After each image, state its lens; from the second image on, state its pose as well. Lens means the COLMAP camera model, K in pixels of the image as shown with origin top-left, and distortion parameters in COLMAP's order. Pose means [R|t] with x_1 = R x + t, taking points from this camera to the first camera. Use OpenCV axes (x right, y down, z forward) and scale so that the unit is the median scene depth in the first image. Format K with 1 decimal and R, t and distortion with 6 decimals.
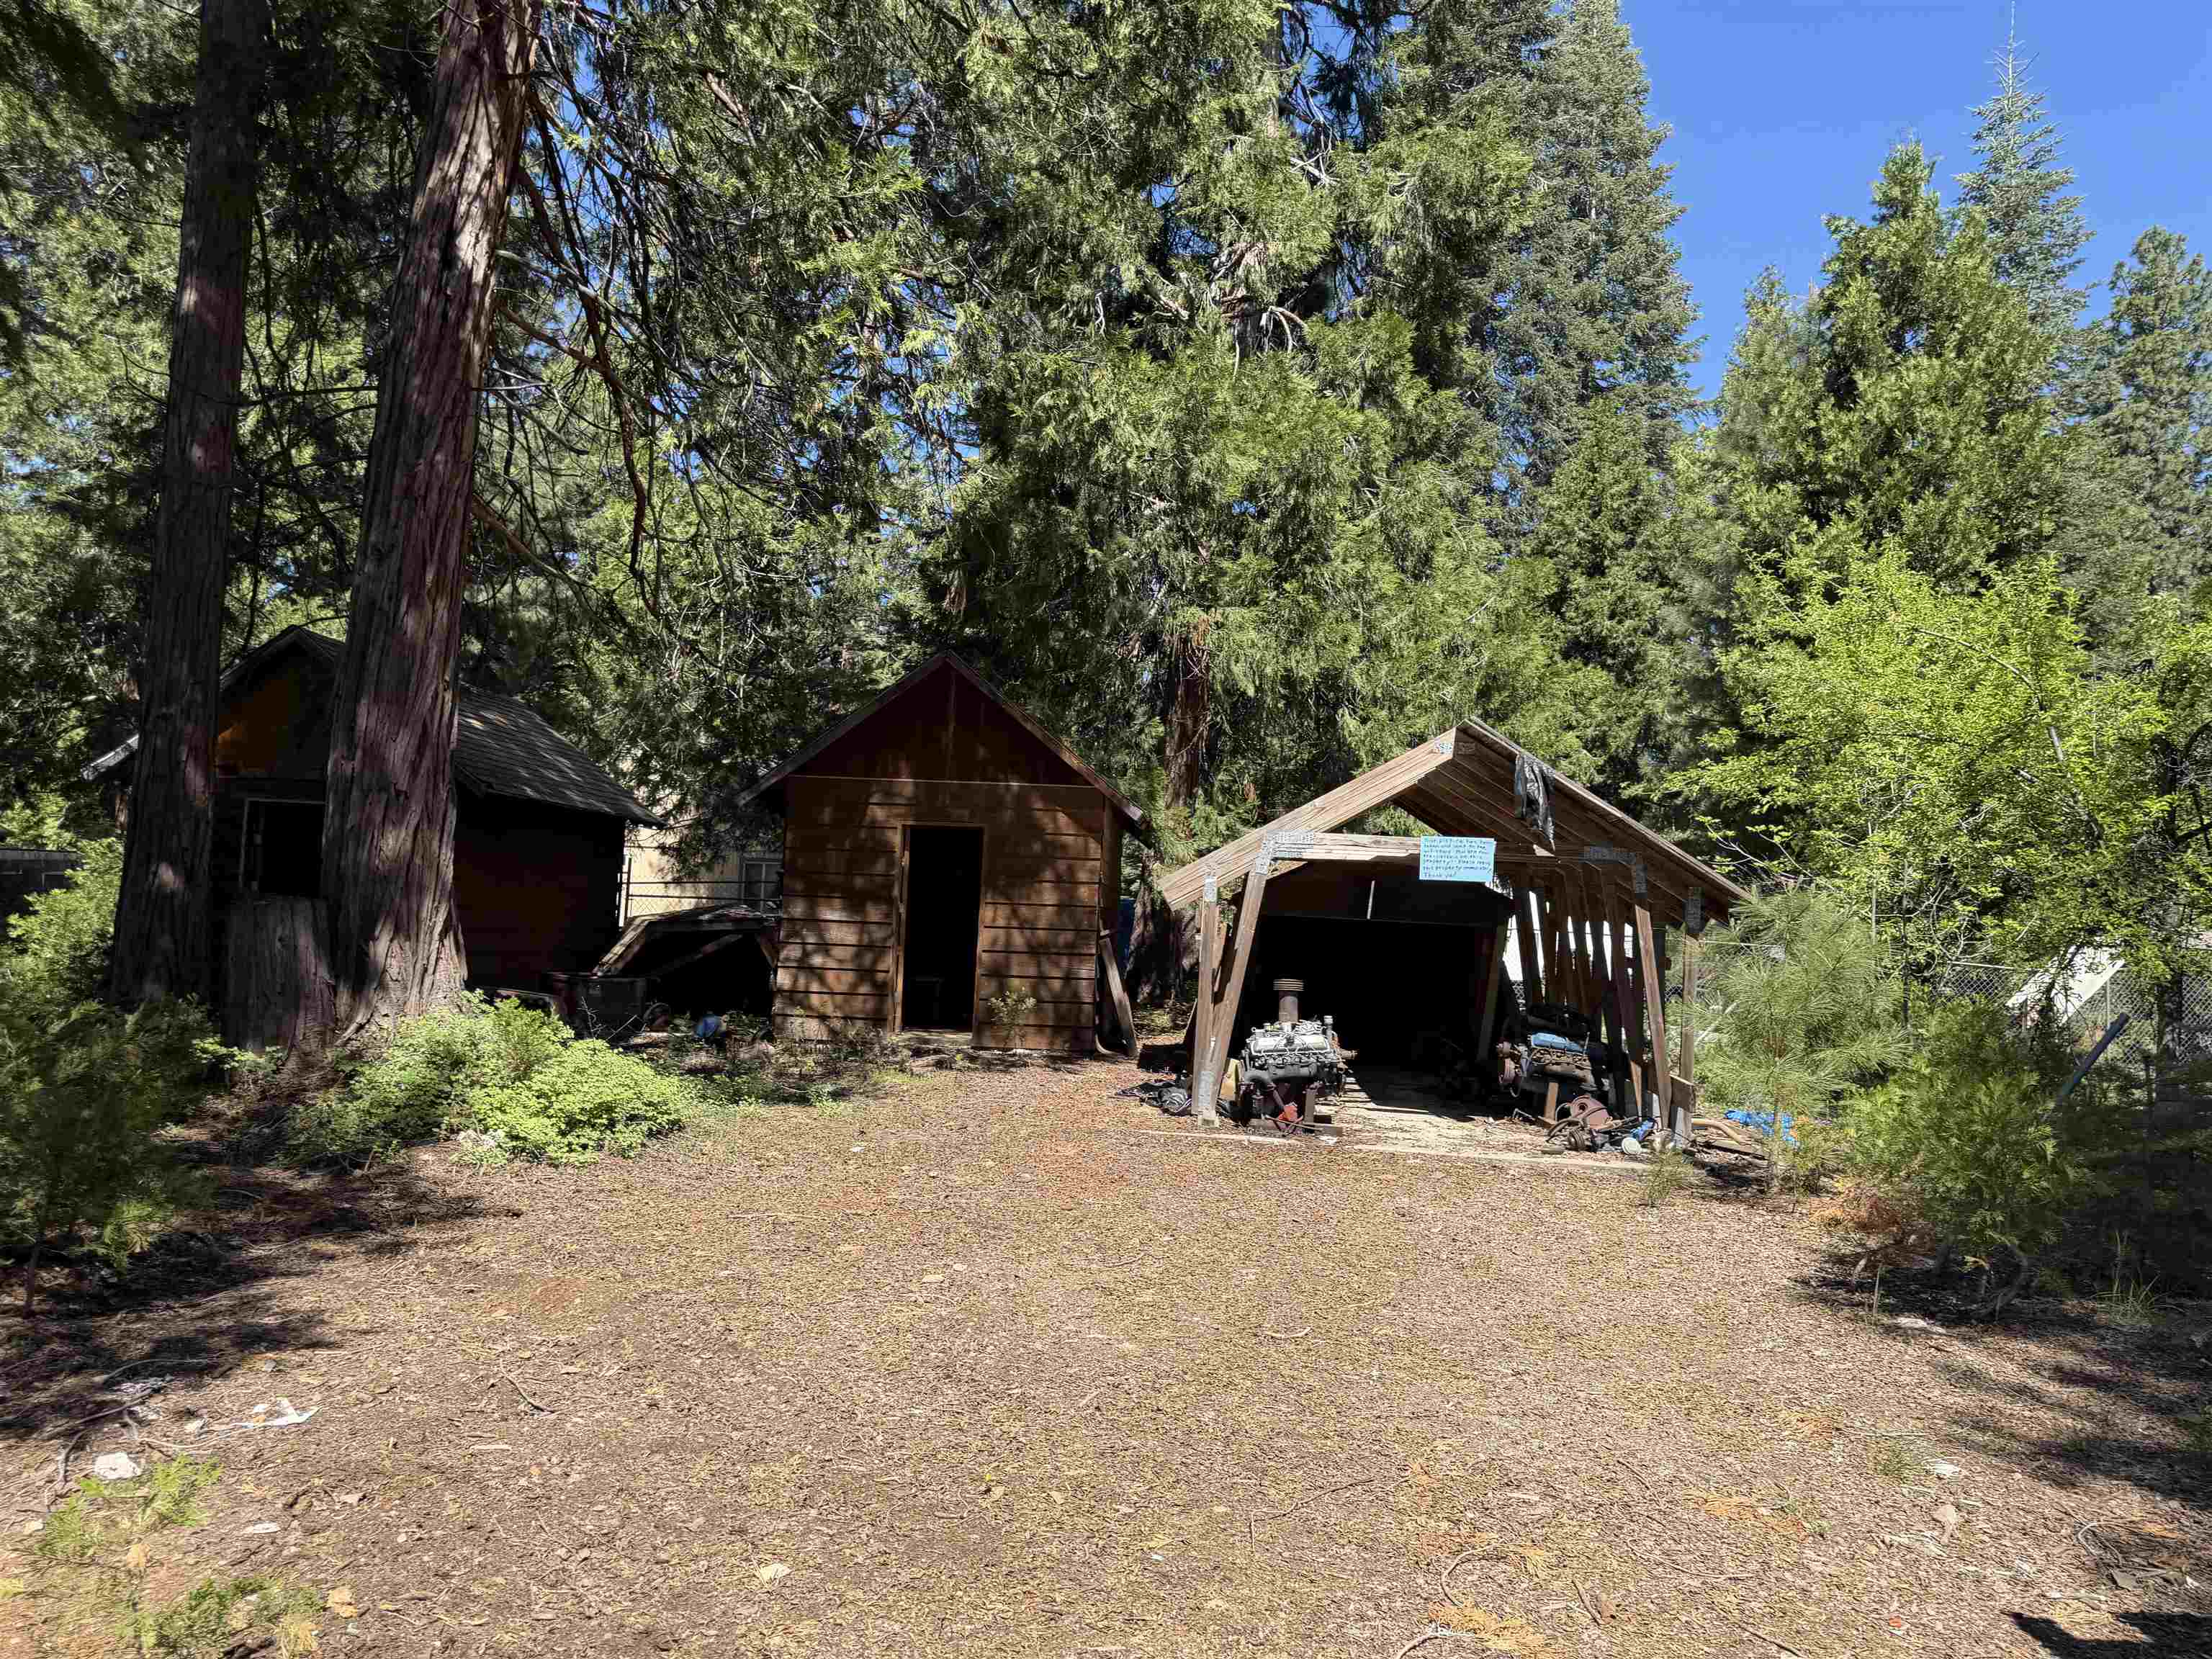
lens RADIAL K [[1564.2, 0, 1106.0], [0, 1564.2, 829.5], [0, 0, 1]] dist [0.088484, -0.106339]
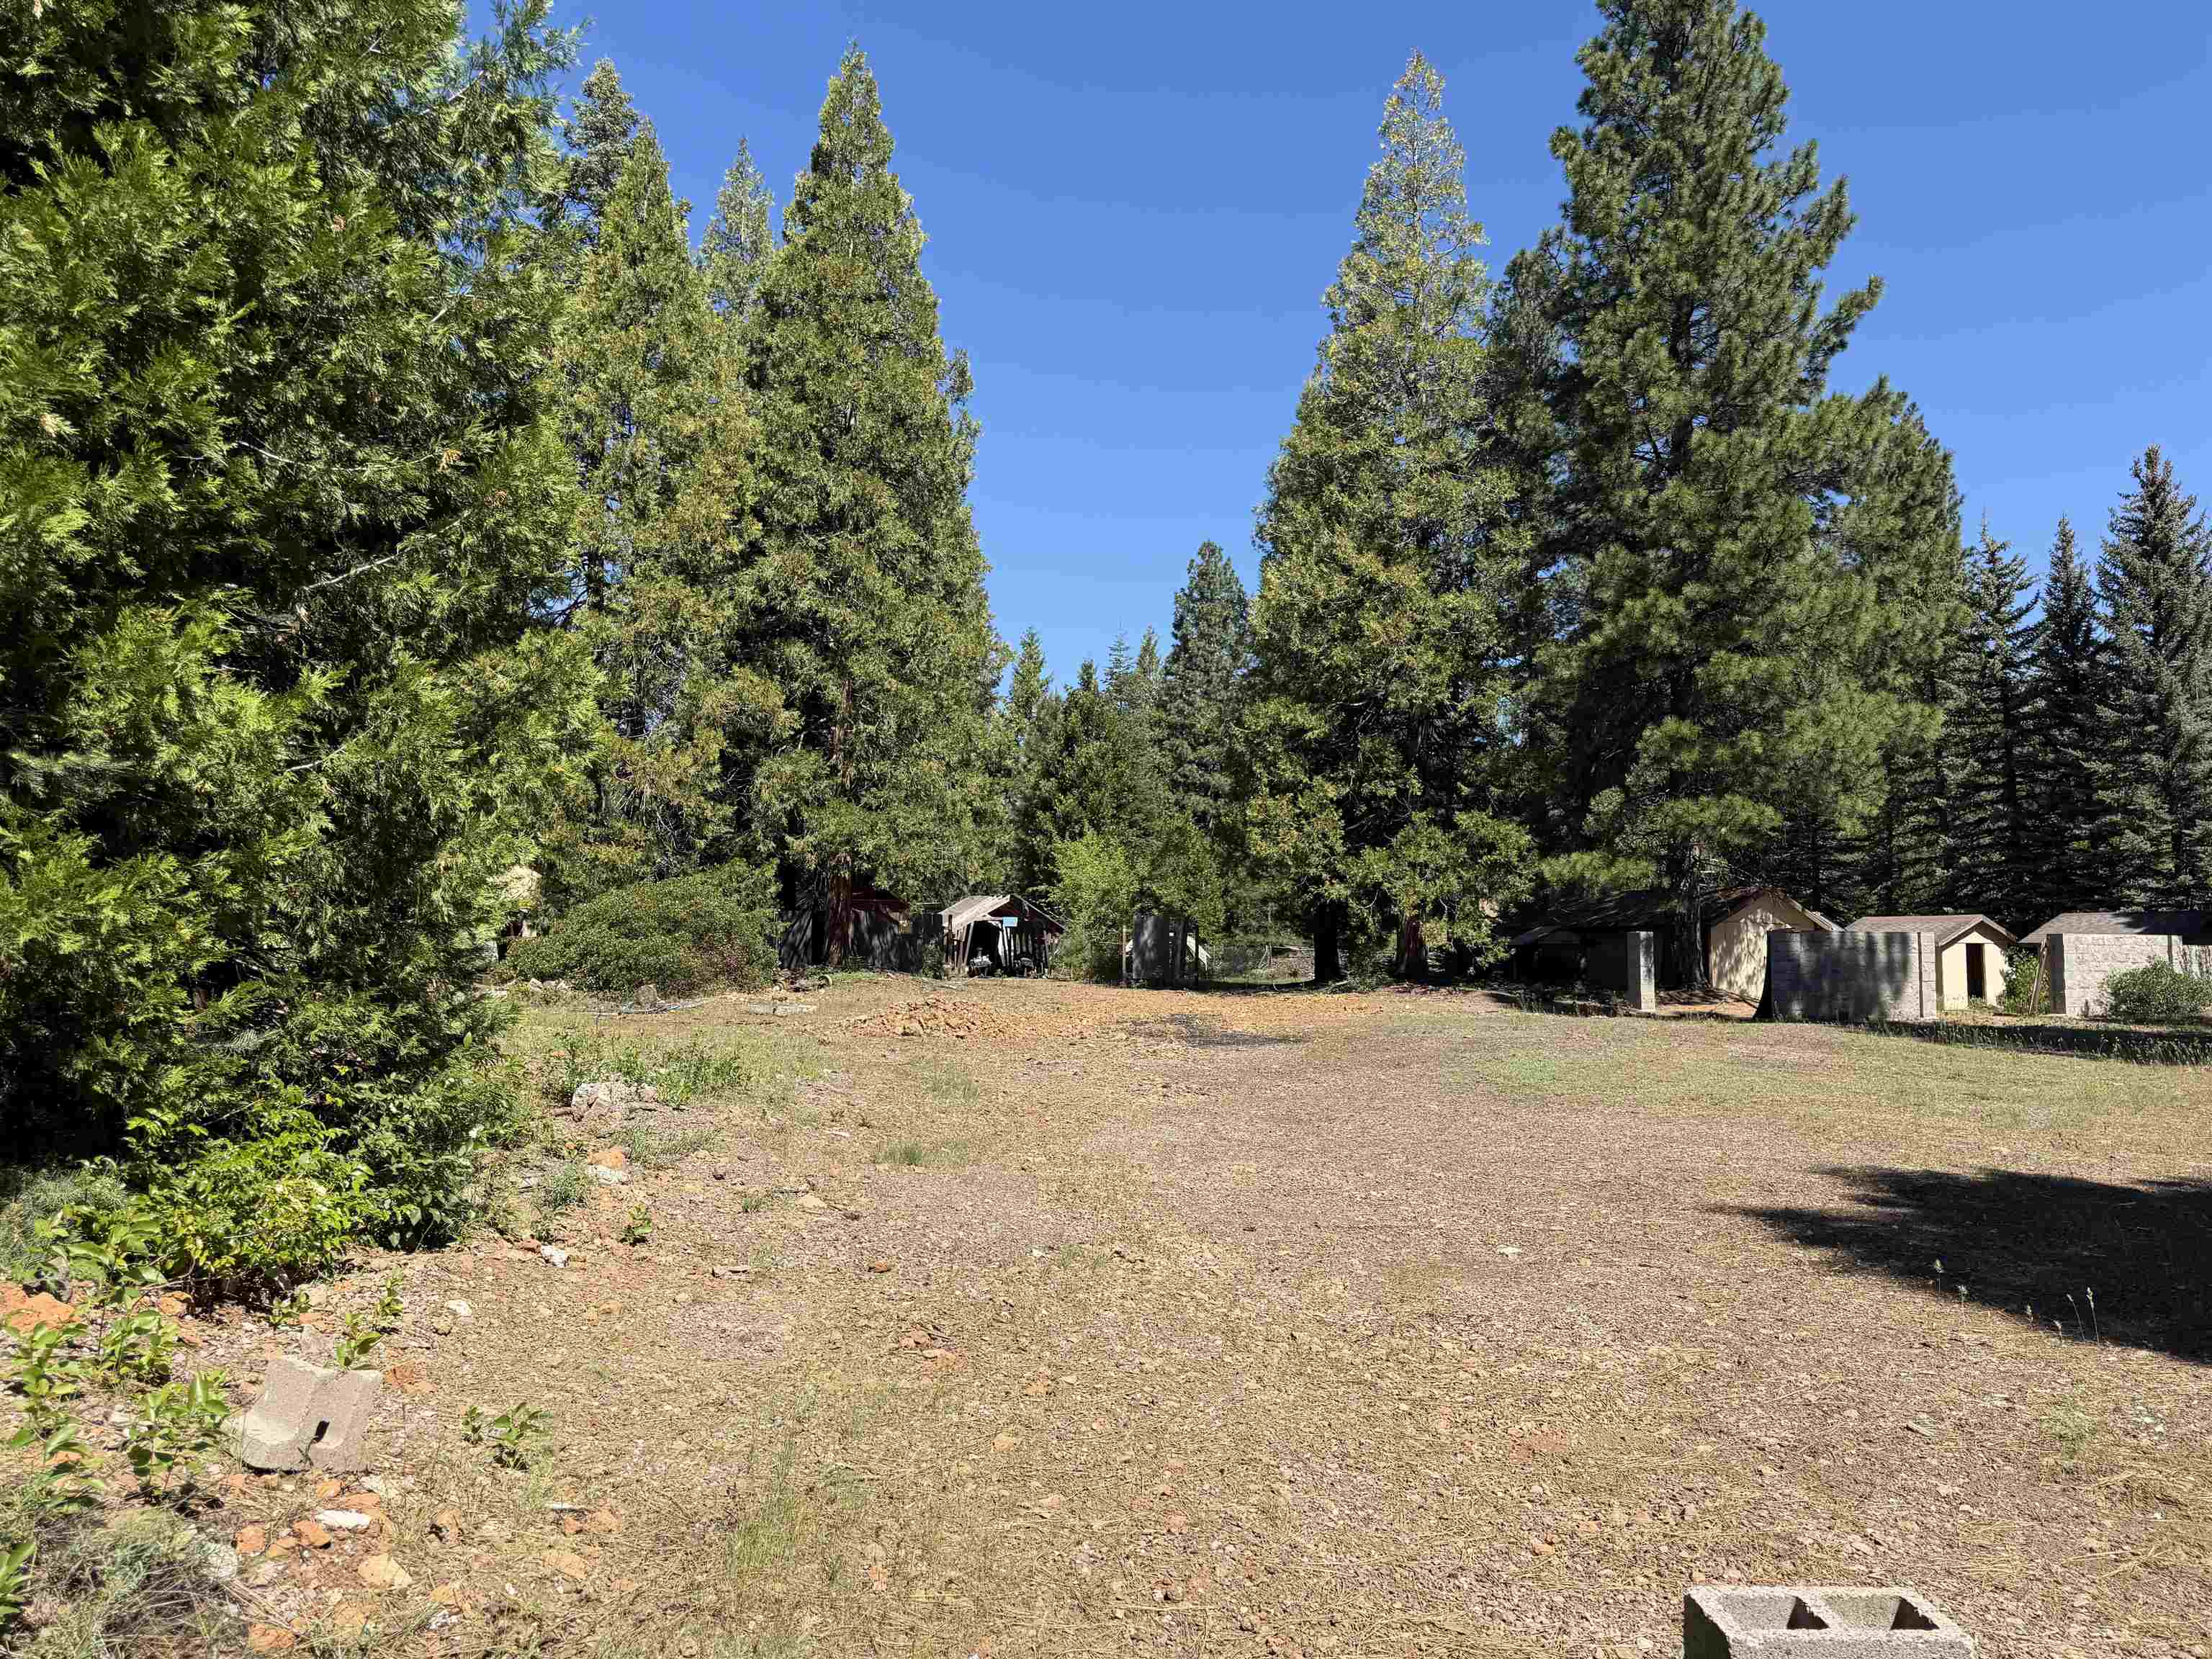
lens RADIAL K [[1564.2, 0, 1106.0], [0, 1564.2, 829.5], [0, 0, 1]] dist [0.088484, -0.106339]
pose [[0.887615, -0.003403, 0.460574, -0.807956], [0.009231, 0.999903, -0.010402, -0.100743], [-0.460494, 0.013485, 0.887561, -1.590384]]
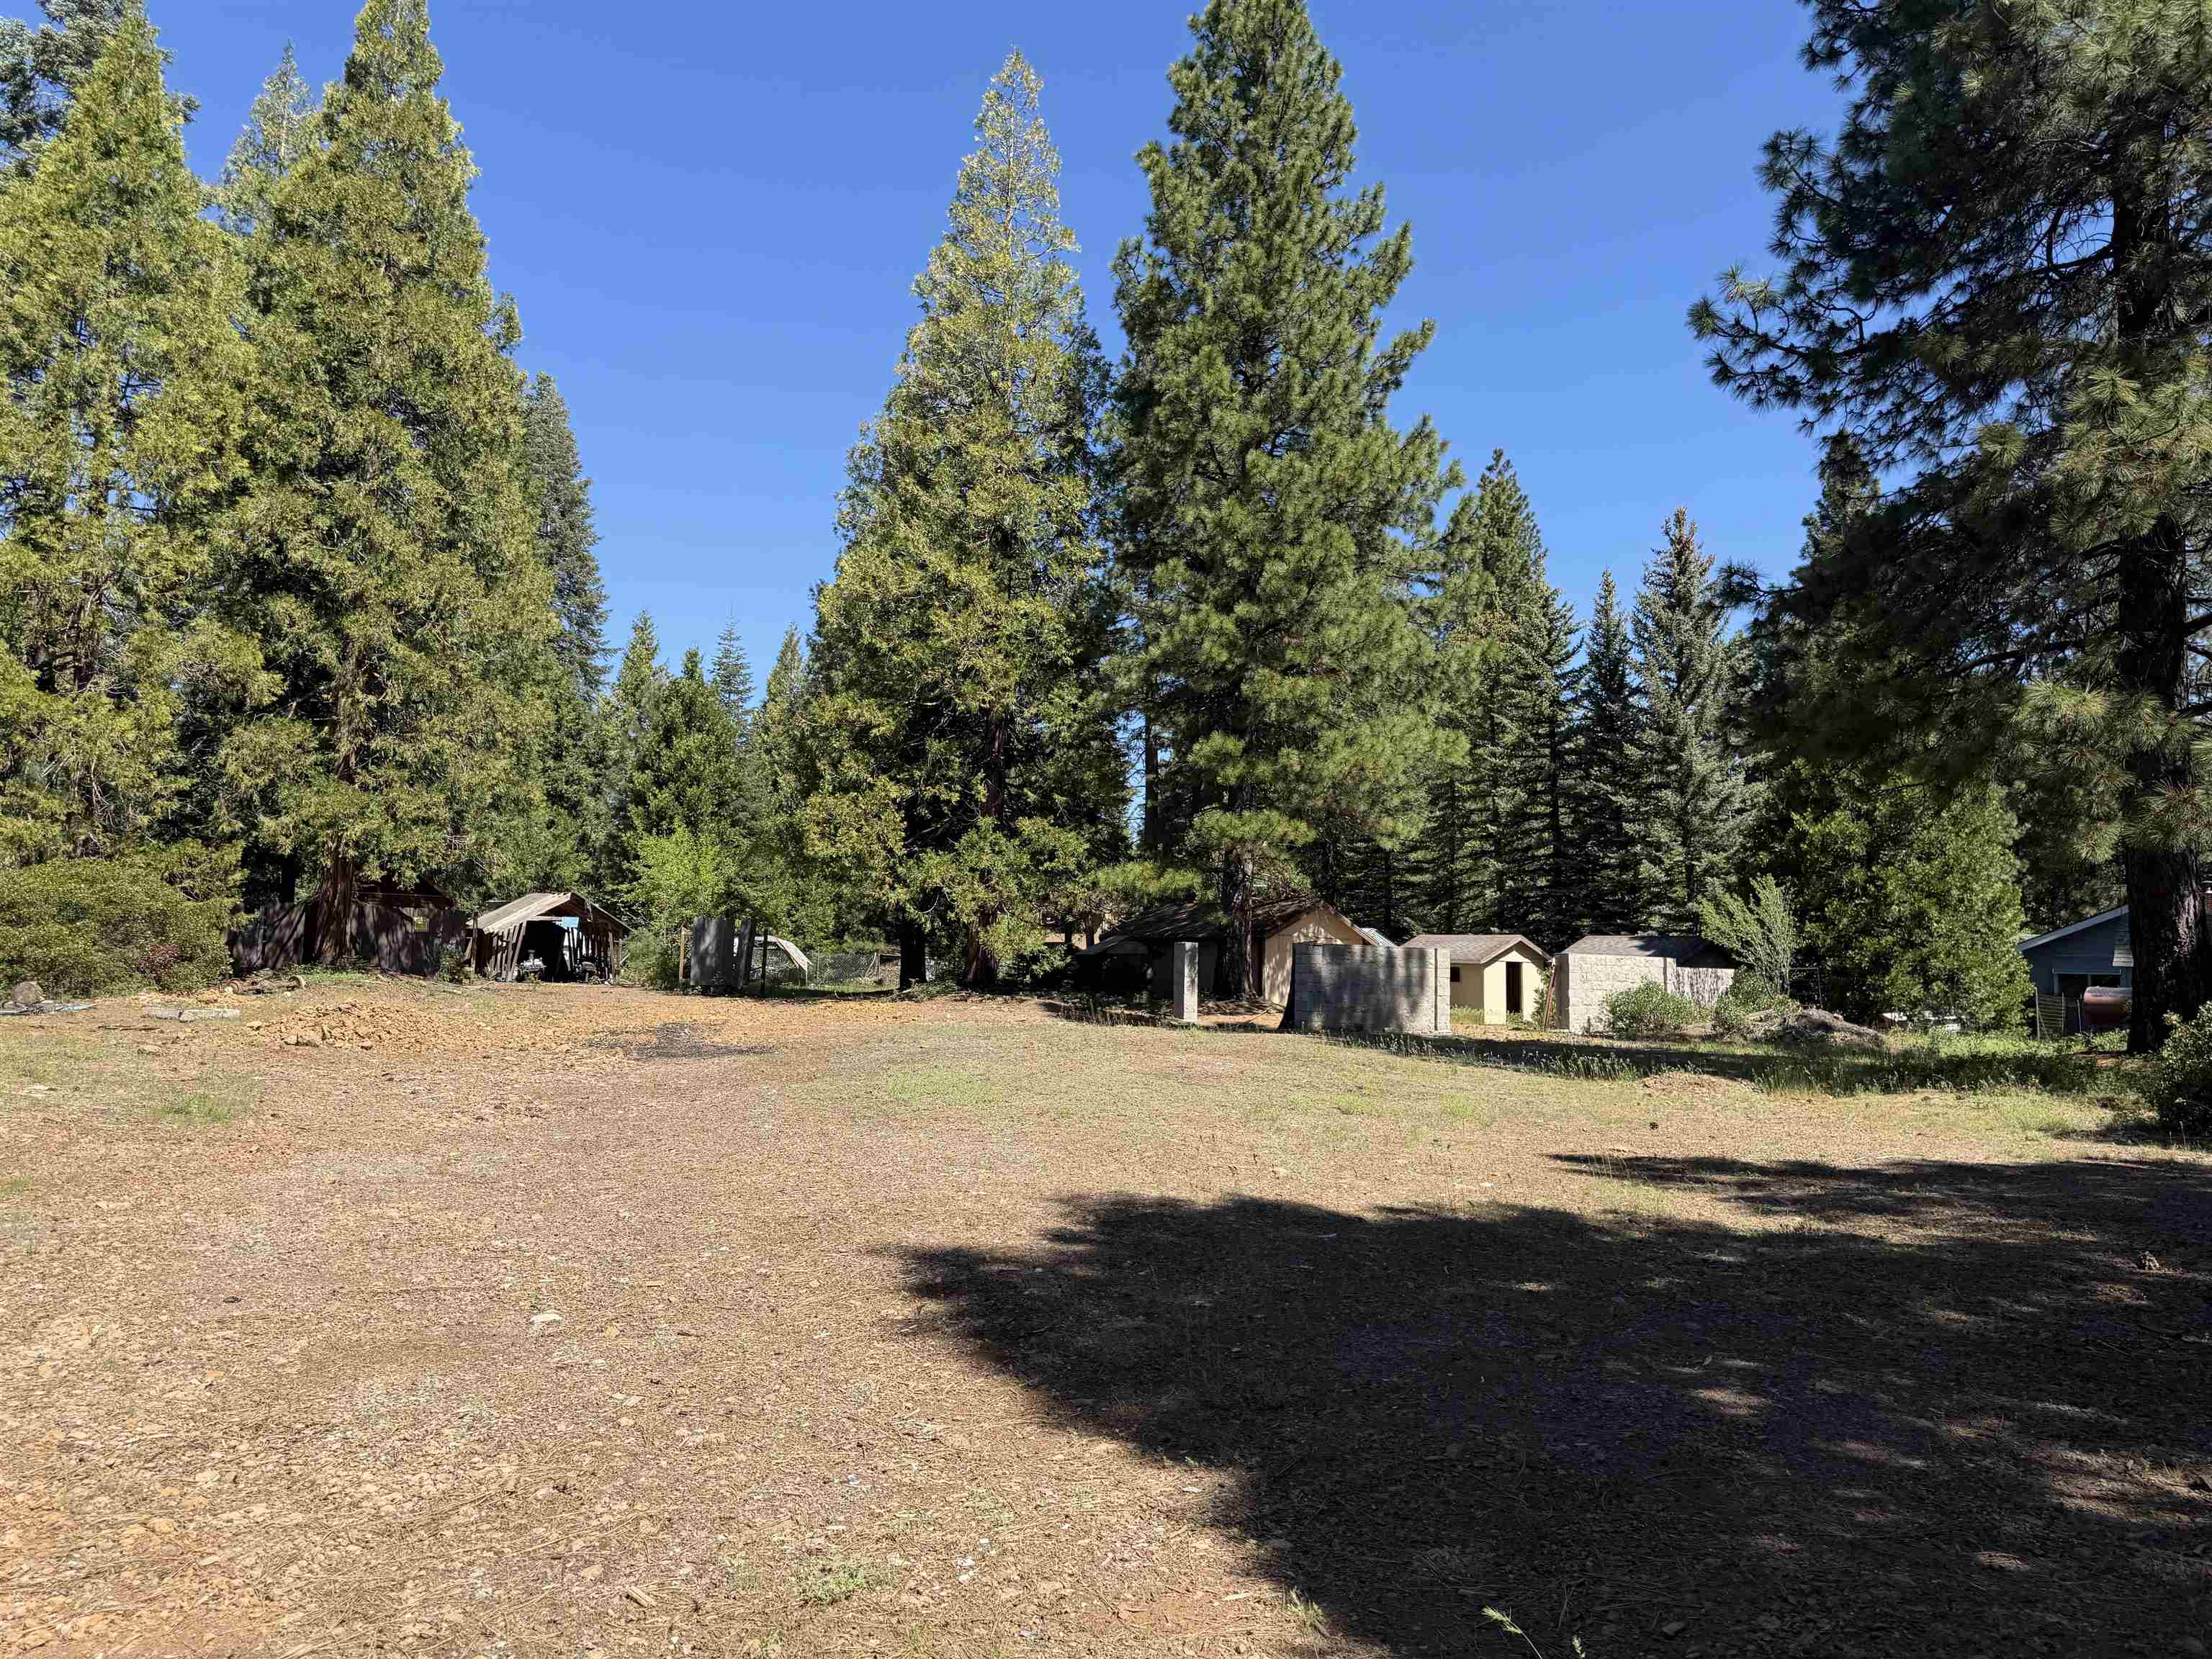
lens RADIAL K [[1549.7, 0, 1106.0], [0, 1549.7, 829.5], [0, 0, 1]] dist [0.130056, -0.145597]
pose [[0.774913, 0.030138, 0.631349, -0.664282], [-0.024283, 0.999545, -0.017910, -0.094383], [-0.631602, -0.001453, 0.775292, -1.600115]]
